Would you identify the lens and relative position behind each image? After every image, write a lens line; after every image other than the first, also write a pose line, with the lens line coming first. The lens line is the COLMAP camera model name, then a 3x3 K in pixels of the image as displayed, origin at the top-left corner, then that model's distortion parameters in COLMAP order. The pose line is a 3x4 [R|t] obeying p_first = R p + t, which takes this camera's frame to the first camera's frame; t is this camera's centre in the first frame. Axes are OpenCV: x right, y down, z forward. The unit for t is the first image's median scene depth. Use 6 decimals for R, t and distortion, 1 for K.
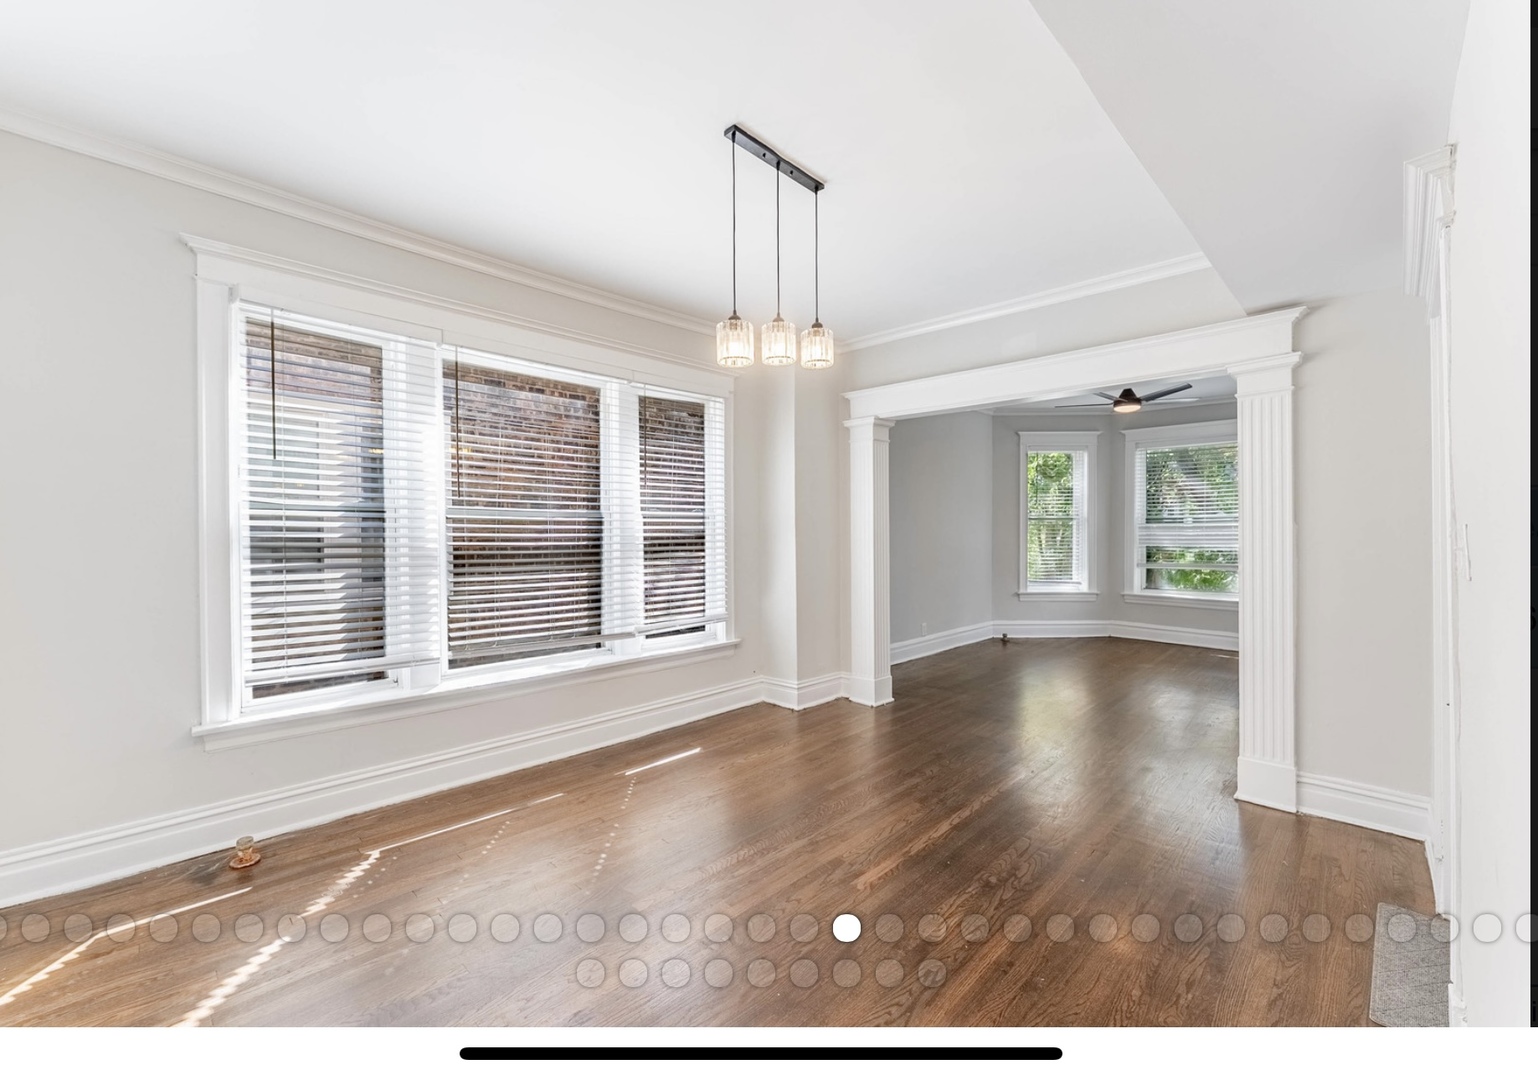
lens RADIAL K [[634.5, 0, 770.5], [0, 634.5, 532.2], [0, 0, 1]] dist [0.007346, -0.001879]
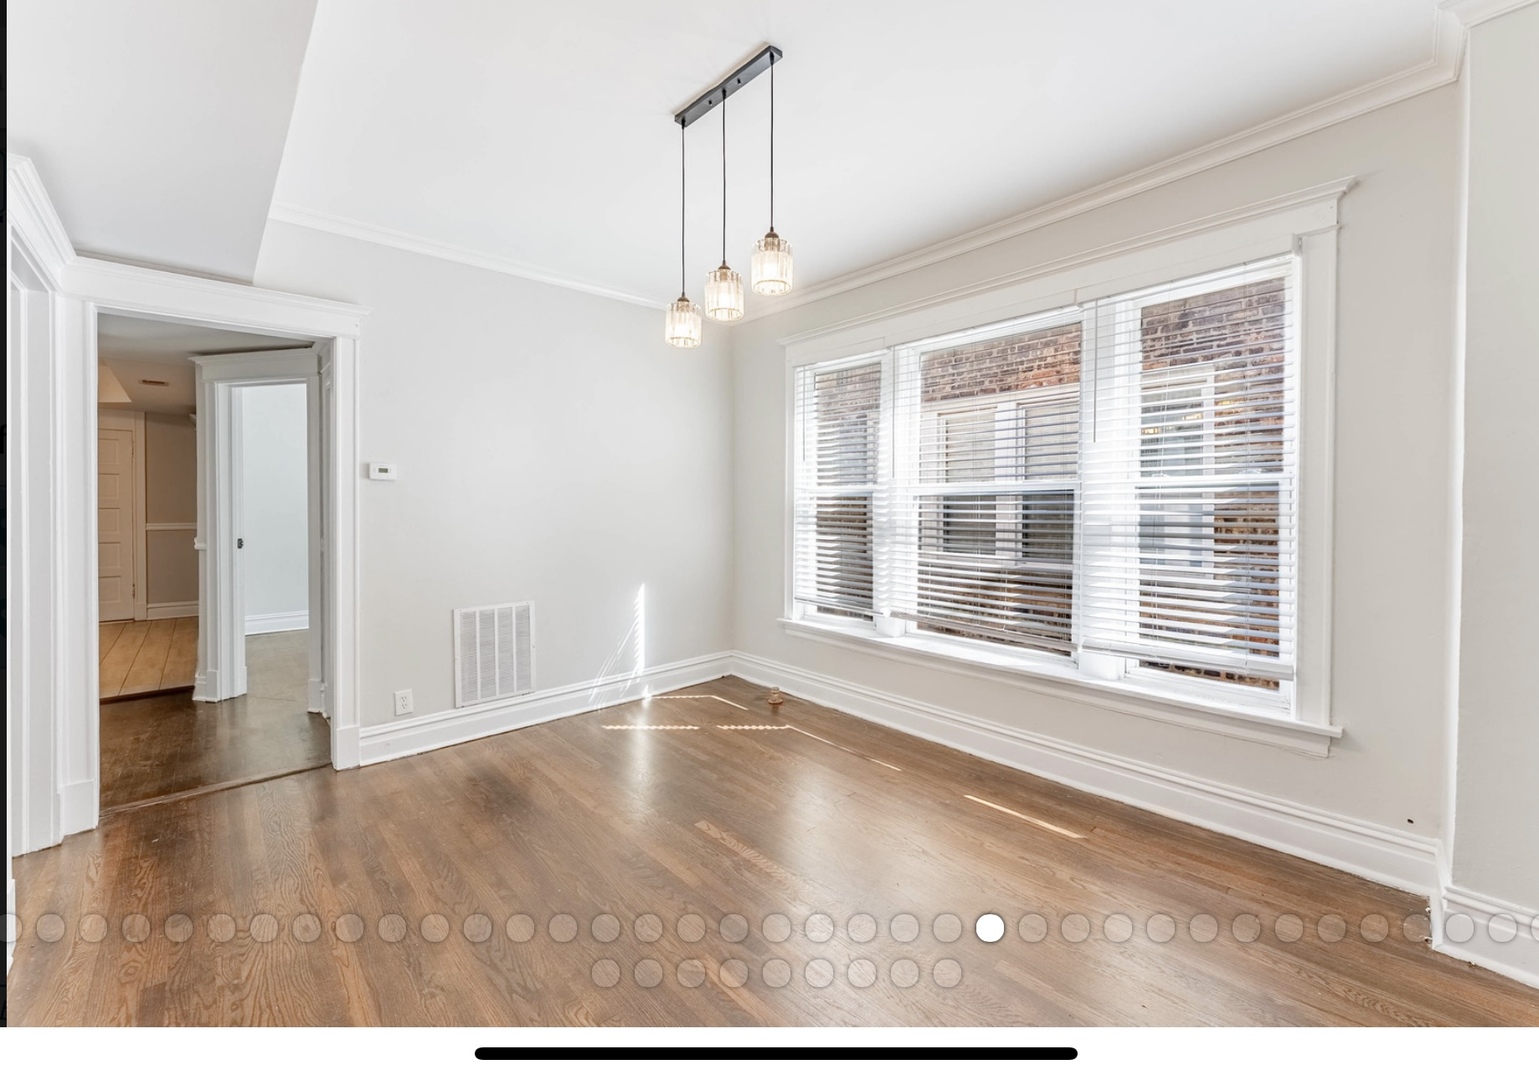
lens RADIAL K [[634.9, 0, 749.0], [0, 634.9, 514.0], [0, 0, 1]] dist [0.007346, -0.001879]
pose [[-0.082790, 0.002796, -0.996563, 0.677680], [-0.011608, 0.999926, 0.003769, 0.009699], [0.996499, 0.011880, -0.082752, 0.833037]]
